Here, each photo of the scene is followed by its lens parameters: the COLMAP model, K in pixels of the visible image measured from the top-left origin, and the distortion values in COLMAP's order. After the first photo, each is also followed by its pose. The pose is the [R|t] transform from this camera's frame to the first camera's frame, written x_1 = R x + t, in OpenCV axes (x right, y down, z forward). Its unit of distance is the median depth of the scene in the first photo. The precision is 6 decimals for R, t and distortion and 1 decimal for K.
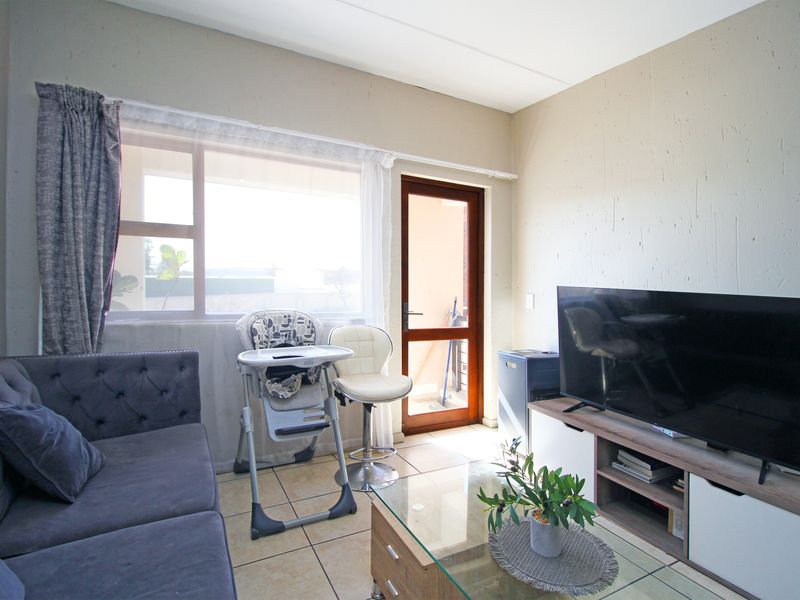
lens RADIAL K [[438.4, 0, 427.6], [0, 438.4, 305.7], [0, 0, 1]] dist [-0.002320, -0.012165]
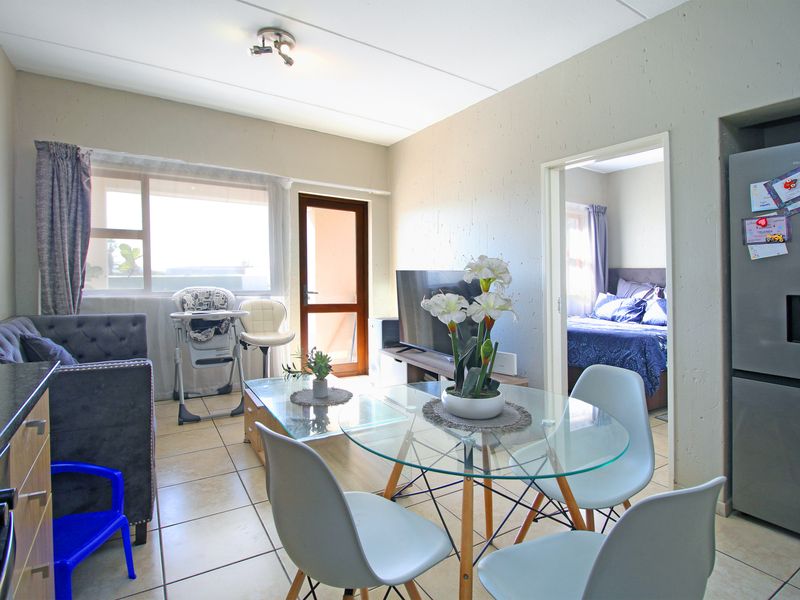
lens RADIAL K [[438.4, 0, 431.5], [0, 438.4, 300.4], [0, 0, 1]] dist [-0.002320, -0.012165]
pose [[0.997475, -0.012136, 0.069967, 0.359076], [0.012405, 0.999917, -0.003401, 0.073451], [-0.069920, 0.004260, 0.997543, -0.581674]]
